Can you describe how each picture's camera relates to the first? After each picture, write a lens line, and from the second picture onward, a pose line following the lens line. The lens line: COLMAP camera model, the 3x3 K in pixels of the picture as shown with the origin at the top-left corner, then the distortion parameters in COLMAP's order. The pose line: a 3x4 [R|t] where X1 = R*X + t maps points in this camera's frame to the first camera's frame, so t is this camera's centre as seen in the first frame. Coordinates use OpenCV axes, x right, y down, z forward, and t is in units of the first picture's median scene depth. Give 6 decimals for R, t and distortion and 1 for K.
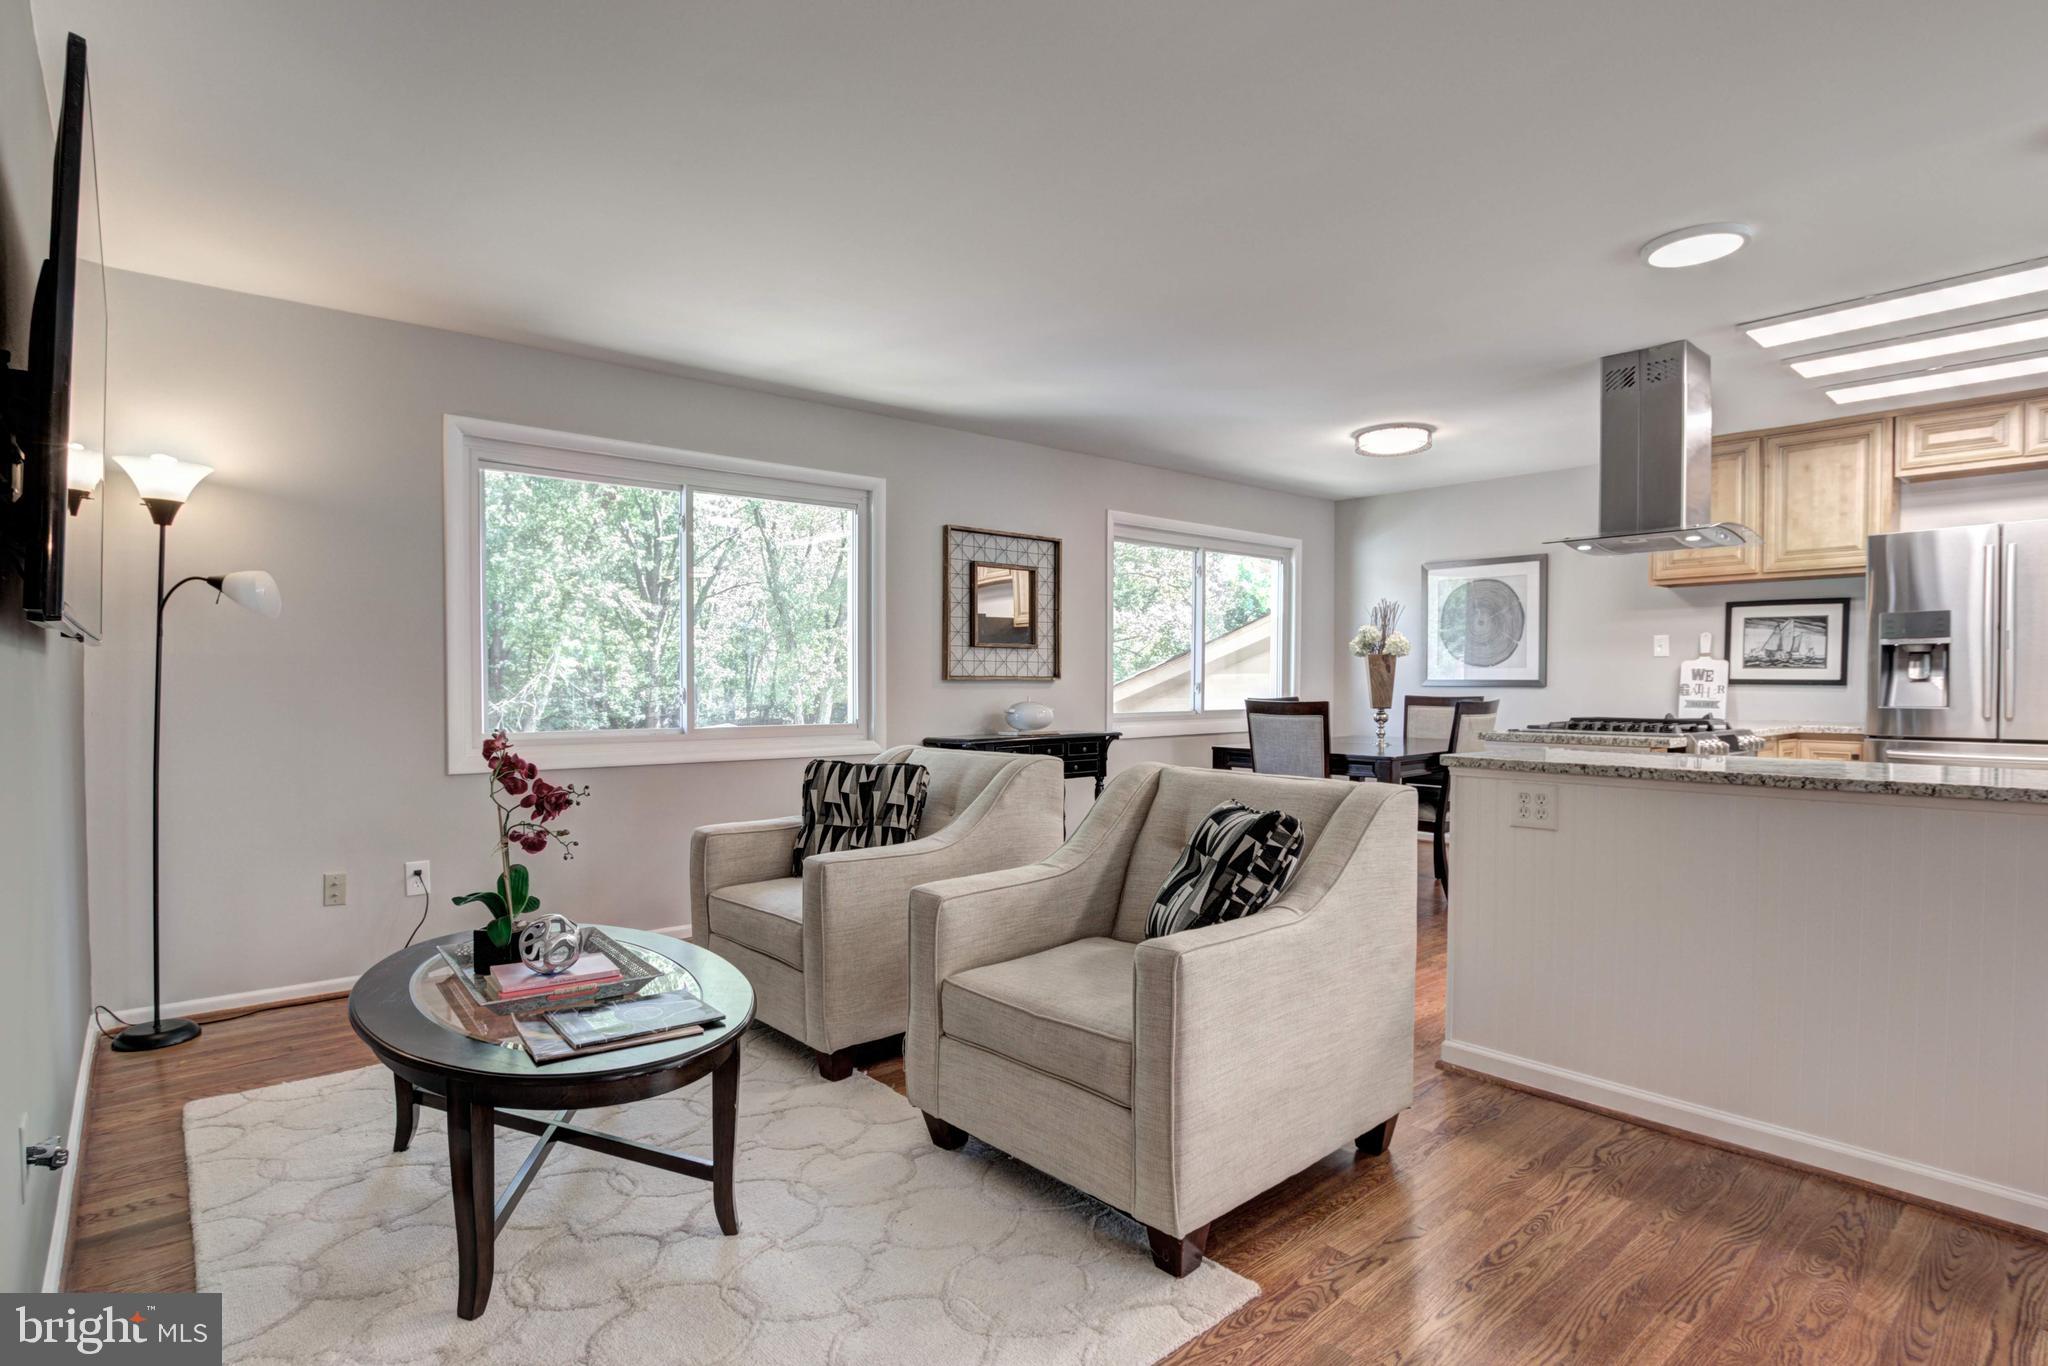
lens RADIAL K [[1051.0, 0, 1035.9], [0, 1051.0, 682.9], [0, 0, 1]] dist [-0.001016, 0.000091]
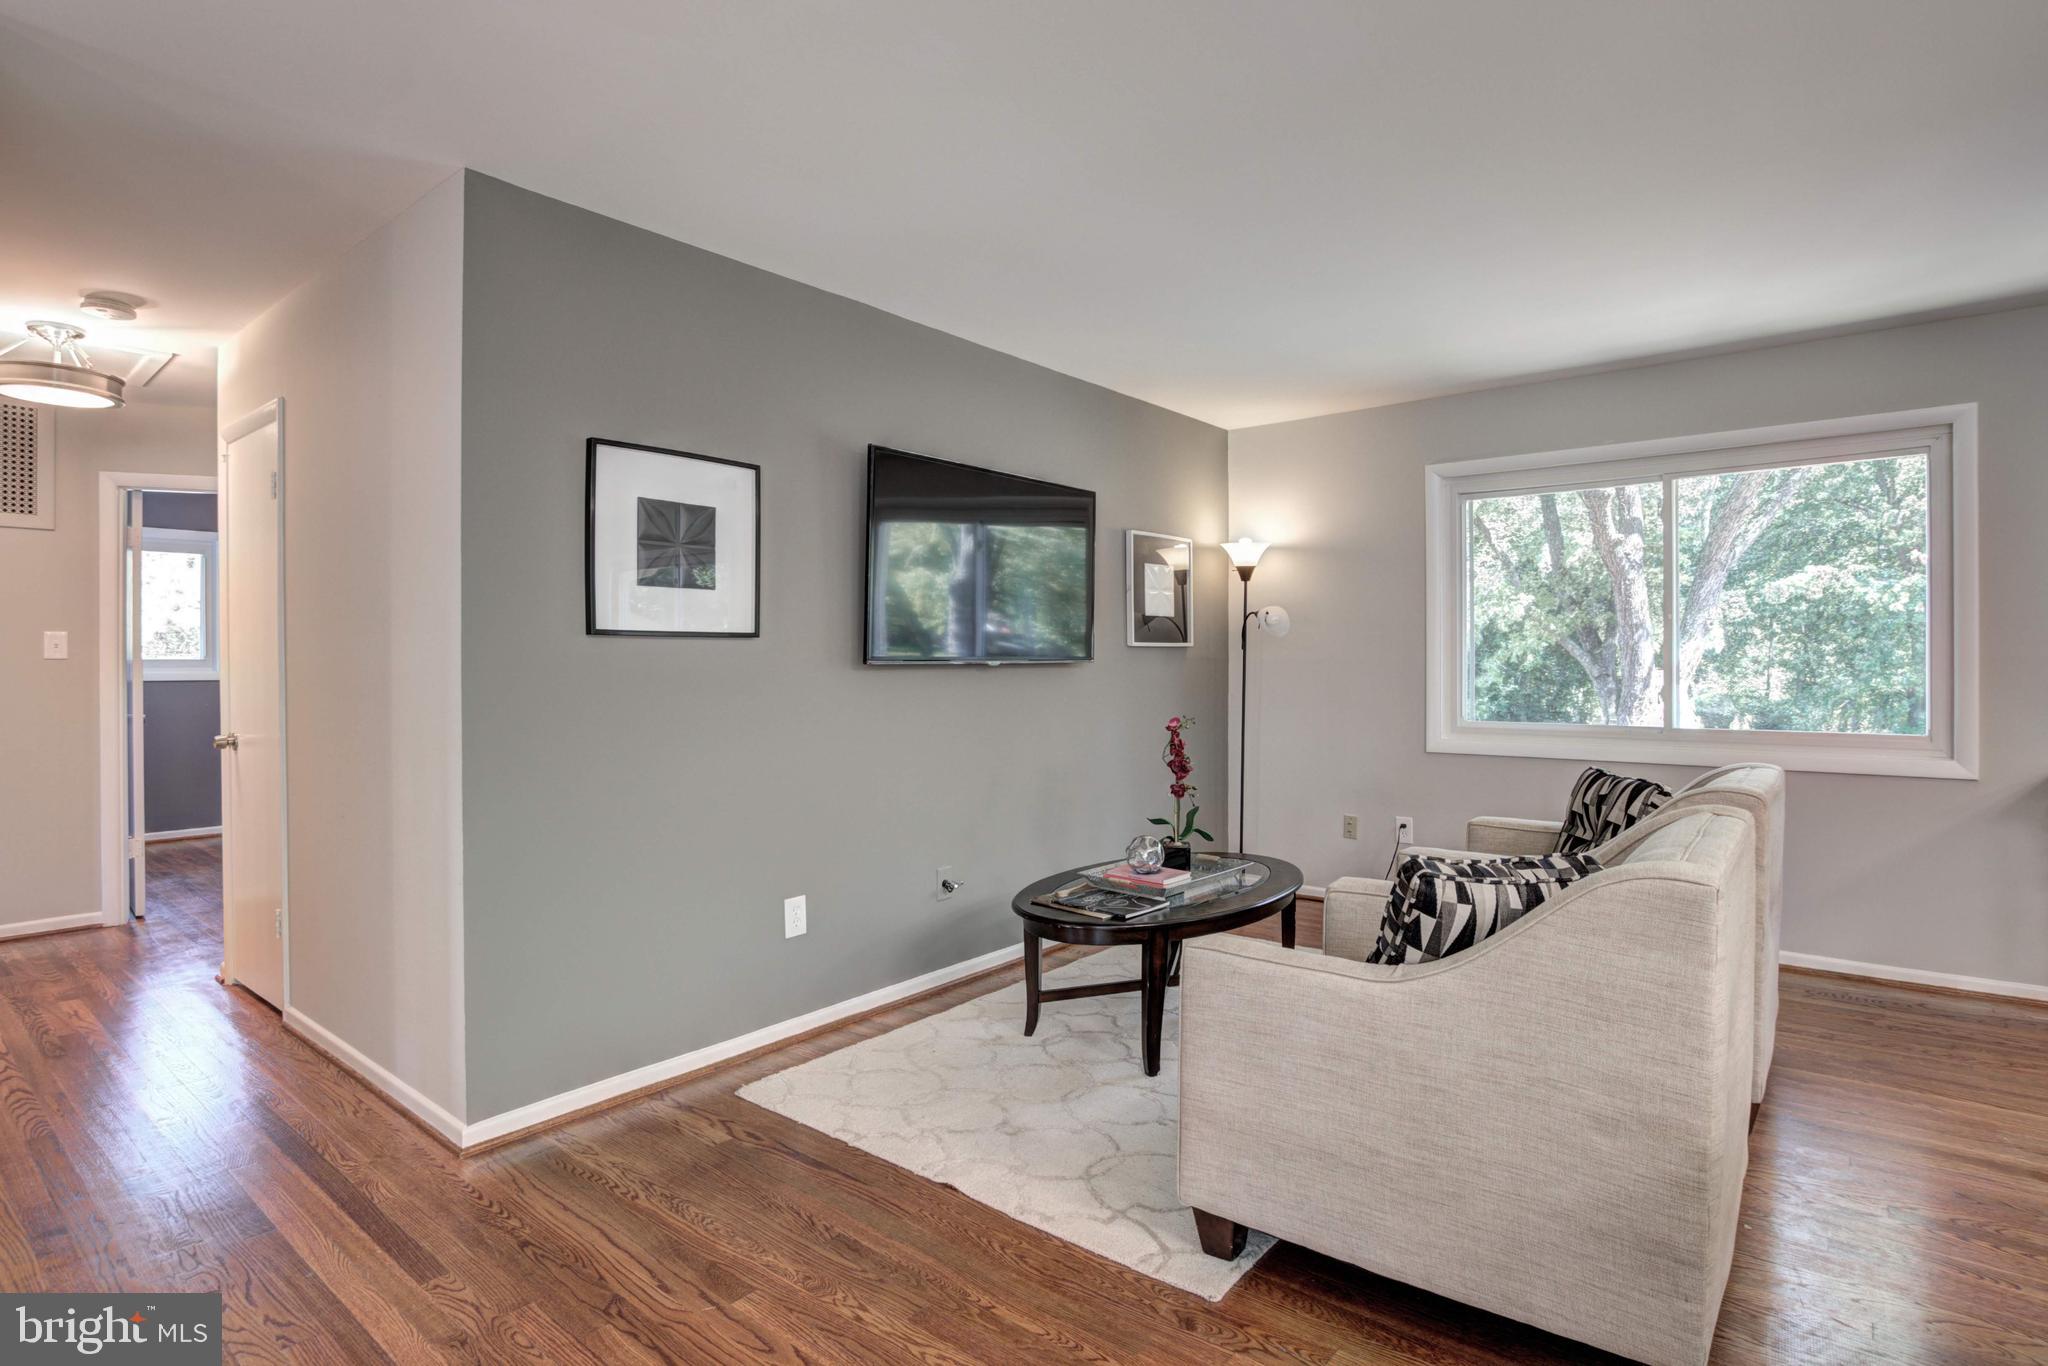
lens RADIAL K [[1027.0, 0, 1023.3], [0, 1027.0, 665.6], [0, 0, 1]] dist [-0.043151, 0.040726]
pose [[0.171552, -0.001223, -0.985174, 0.568356], [-0.001935, 0.999997, -0.001579, -0.013634], [0.985173, 0.002177, 0.171549, 0.324196]]
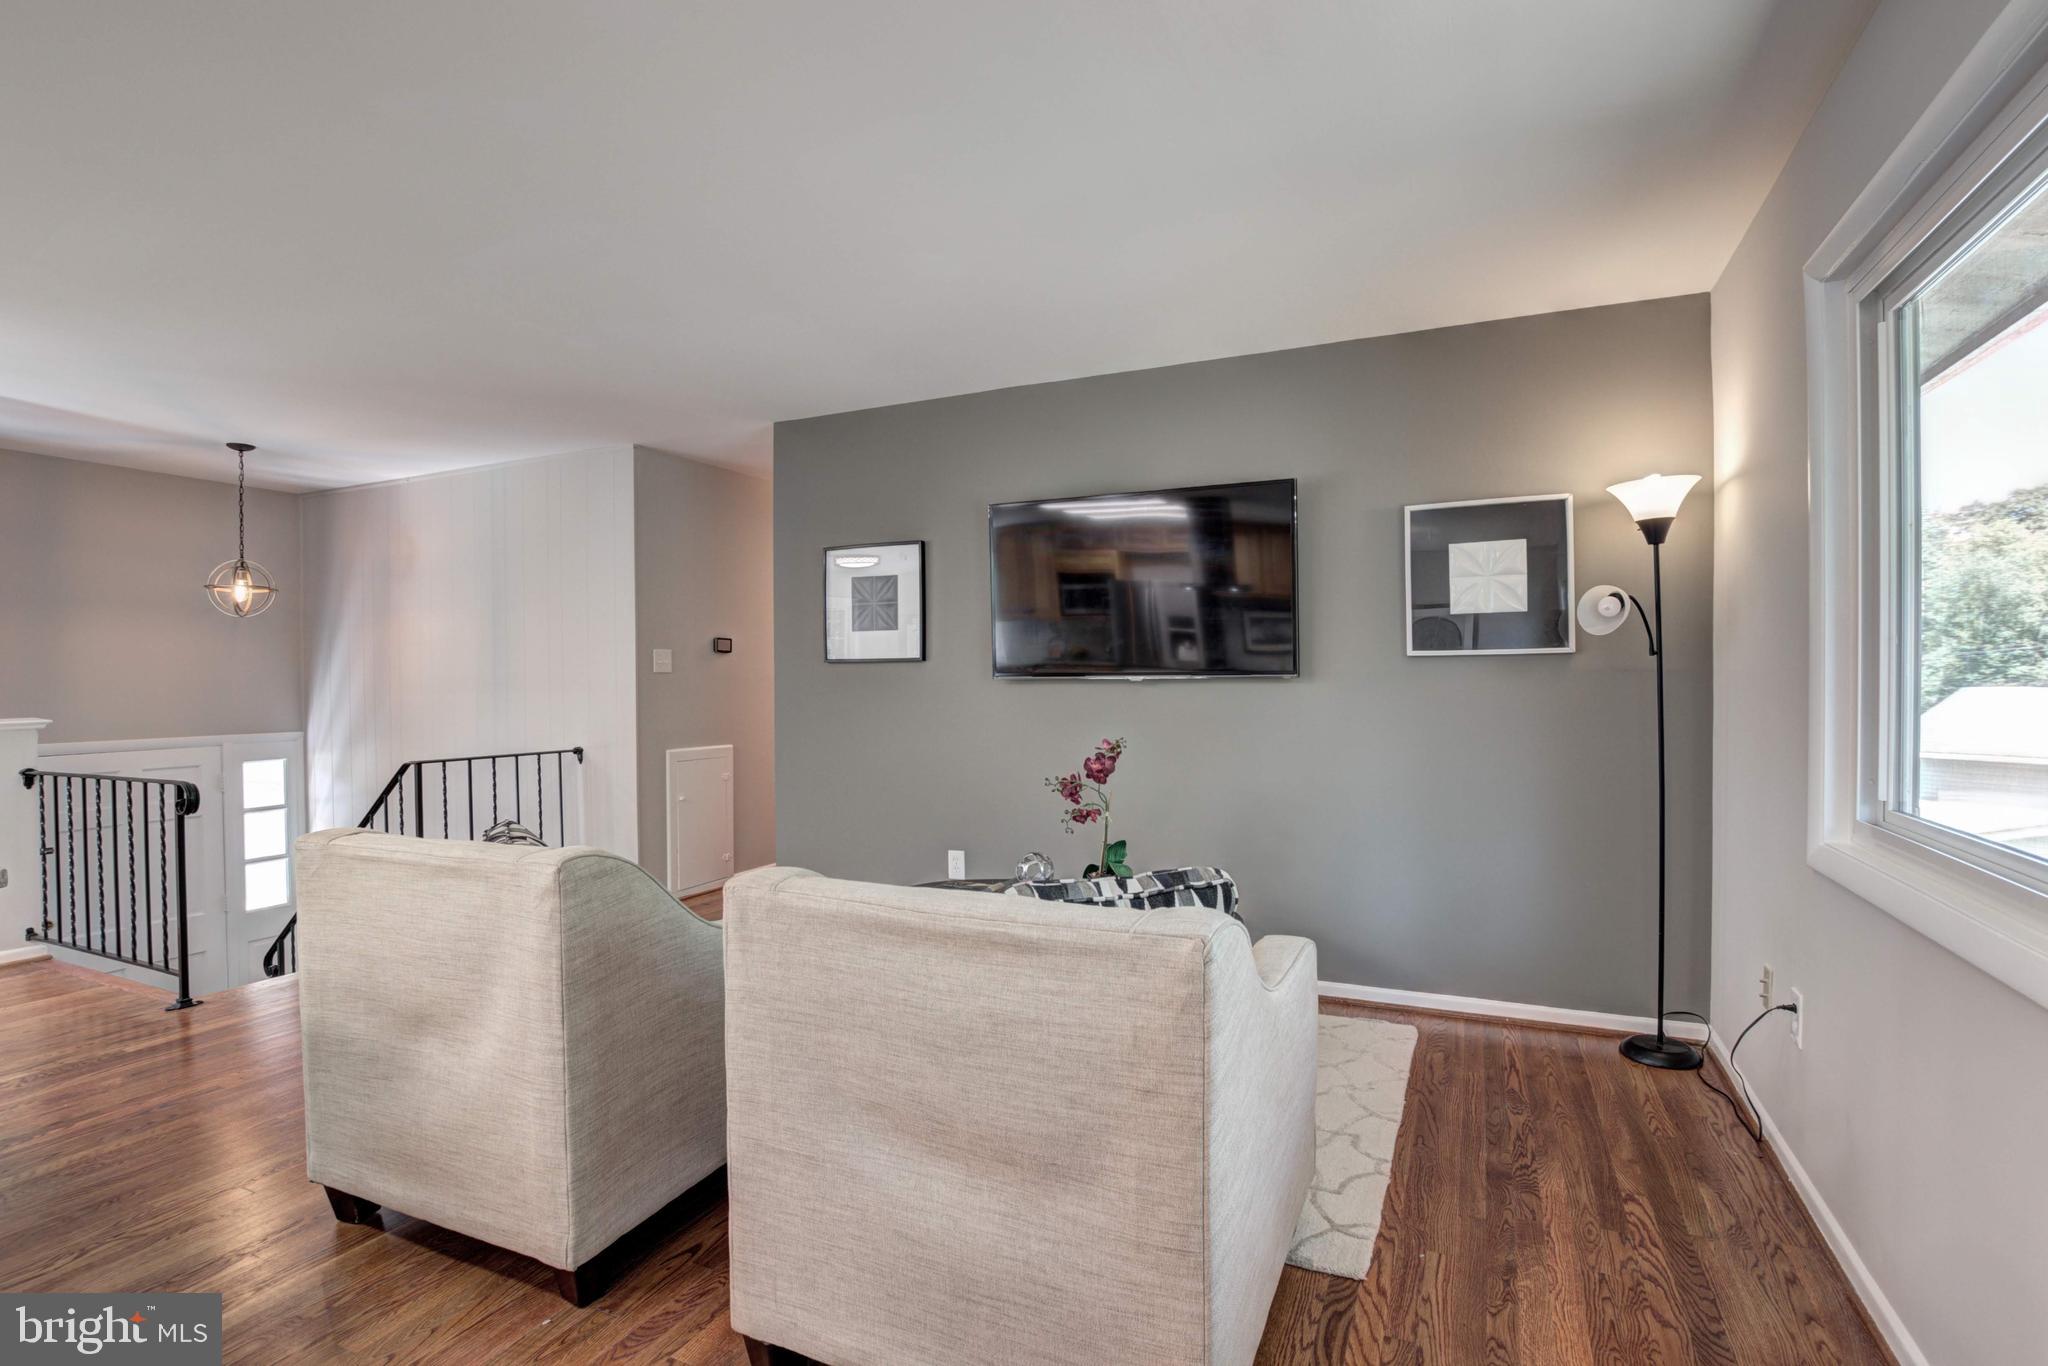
lens RADIAL K [[981.9, 0, 1029.7], [0, 981.9, 689.3], [0, 0, 1]] dist [-0.029107, -0.000270]
pose [[-0.909295, 0.008868, -0.416057, 0.071853], [0.001260, 0.999827, 0.018558, -0.025797], [0.416150, 0.016351, -0.909149, 1.349689]]
